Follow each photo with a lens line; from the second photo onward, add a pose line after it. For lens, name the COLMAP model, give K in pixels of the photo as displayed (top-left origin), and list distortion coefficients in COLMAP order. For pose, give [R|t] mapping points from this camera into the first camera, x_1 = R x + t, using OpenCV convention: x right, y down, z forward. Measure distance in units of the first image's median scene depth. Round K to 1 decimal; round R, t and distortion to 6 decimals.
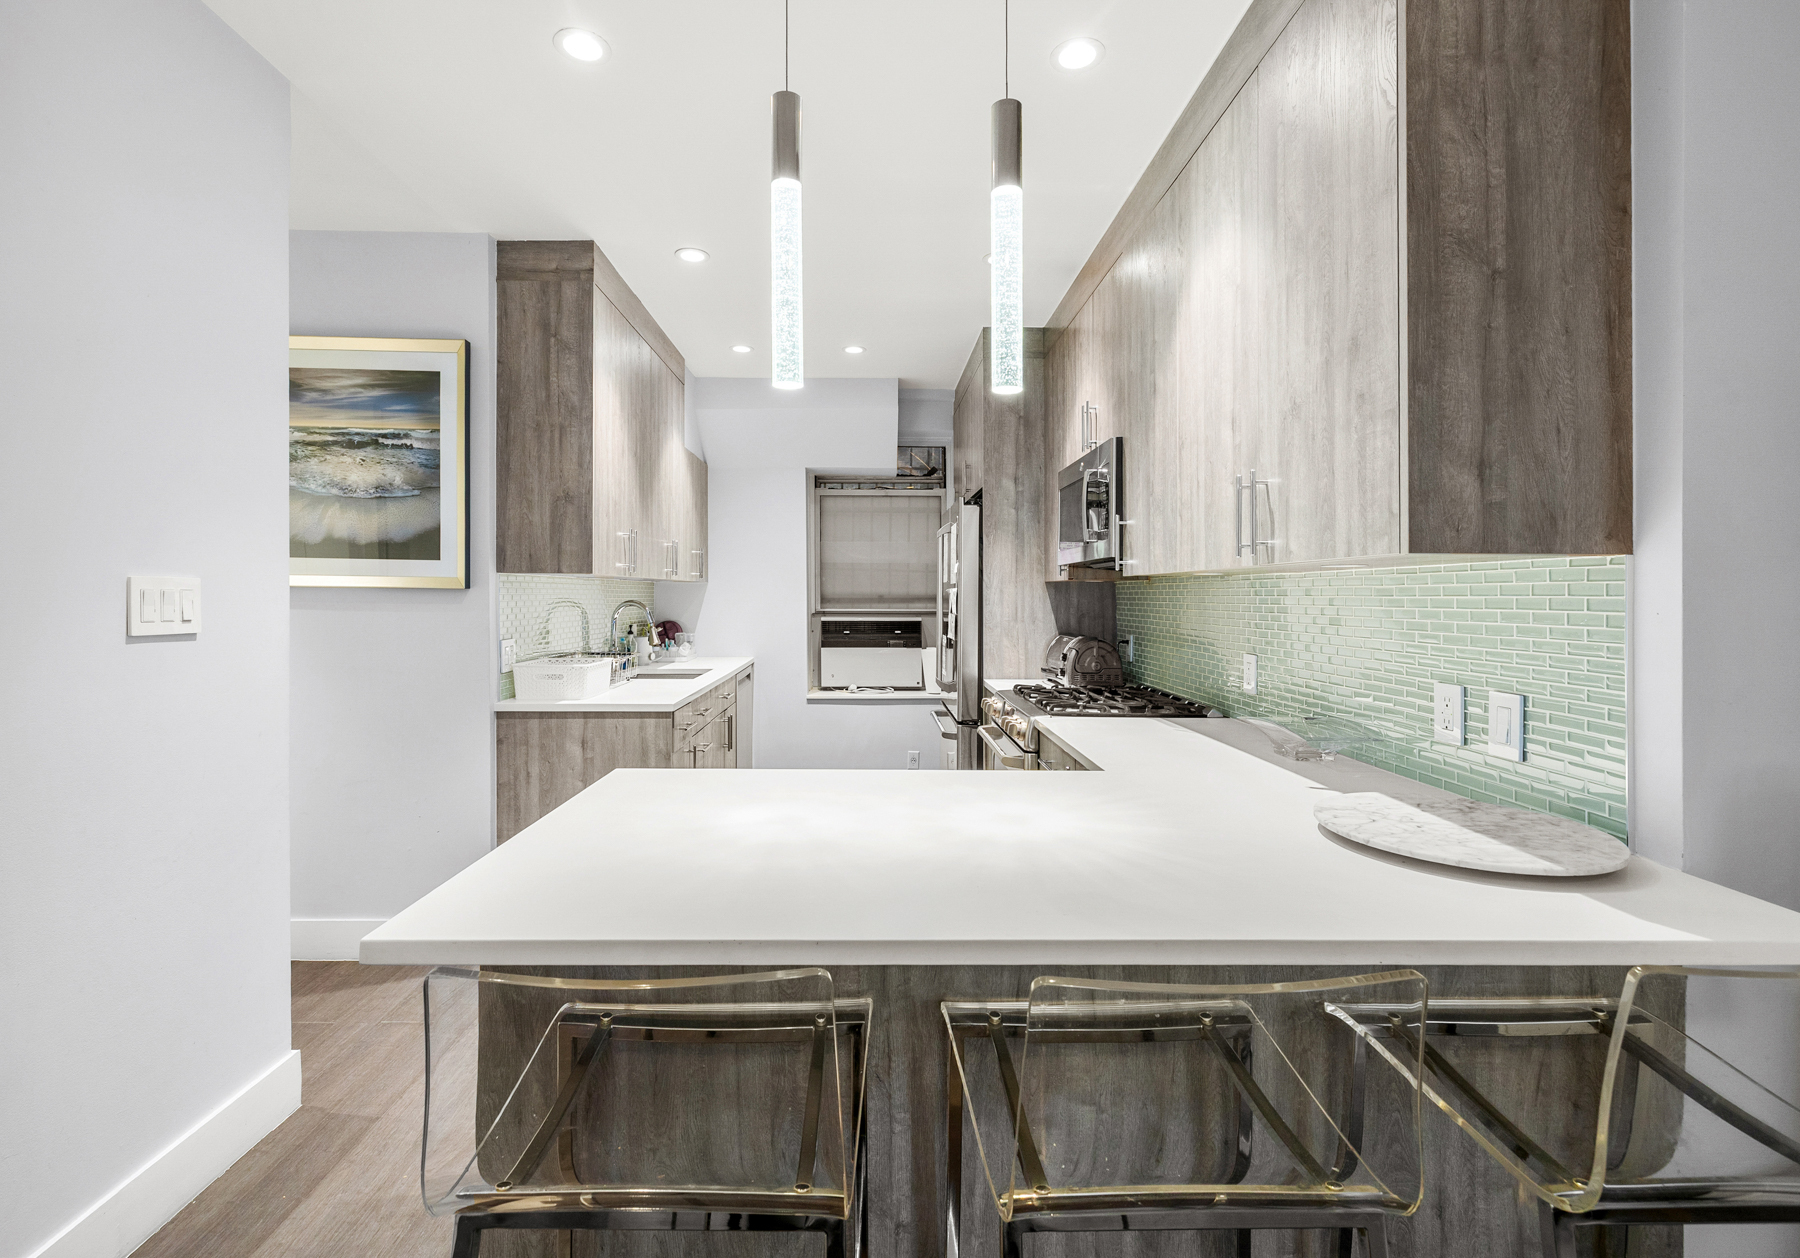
lens RADIAL K [[865.1, 0, 905.2], [0, 865.1, 604.9], [0, 0, 1]] dist [-0.001348, -0.000497]
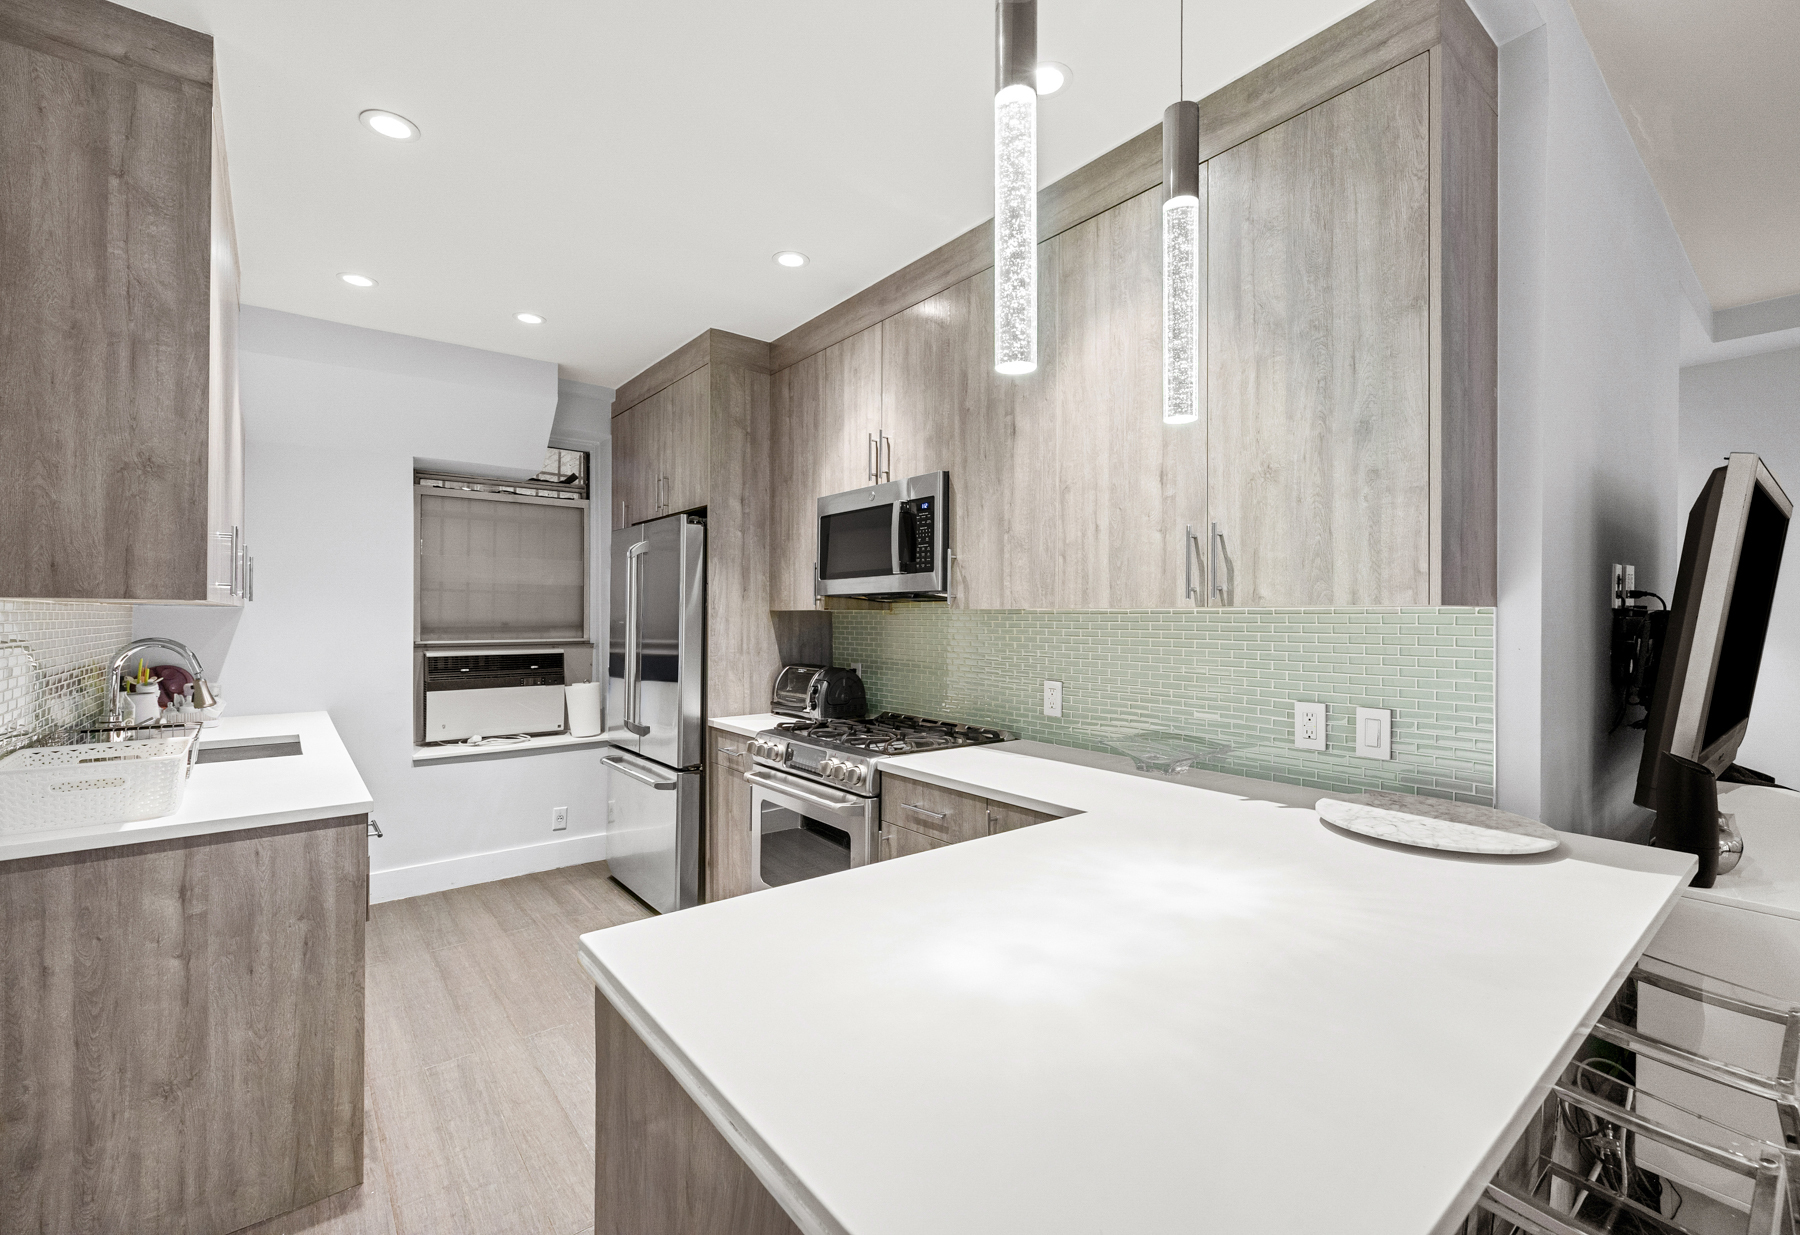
lens RADIAL K [[795.2, 0, 900.0], [0, 795.2, 617.5], [0, 0, 1]] dist [-0.002990, -0.000501]
pose [[0.773773, -0.004077, 0.633450, -0.336453], [0.005866, 0.999983, -0.000730, -0.021049], [-0.633436, 0.004281, 0.773783, 0.281309]]
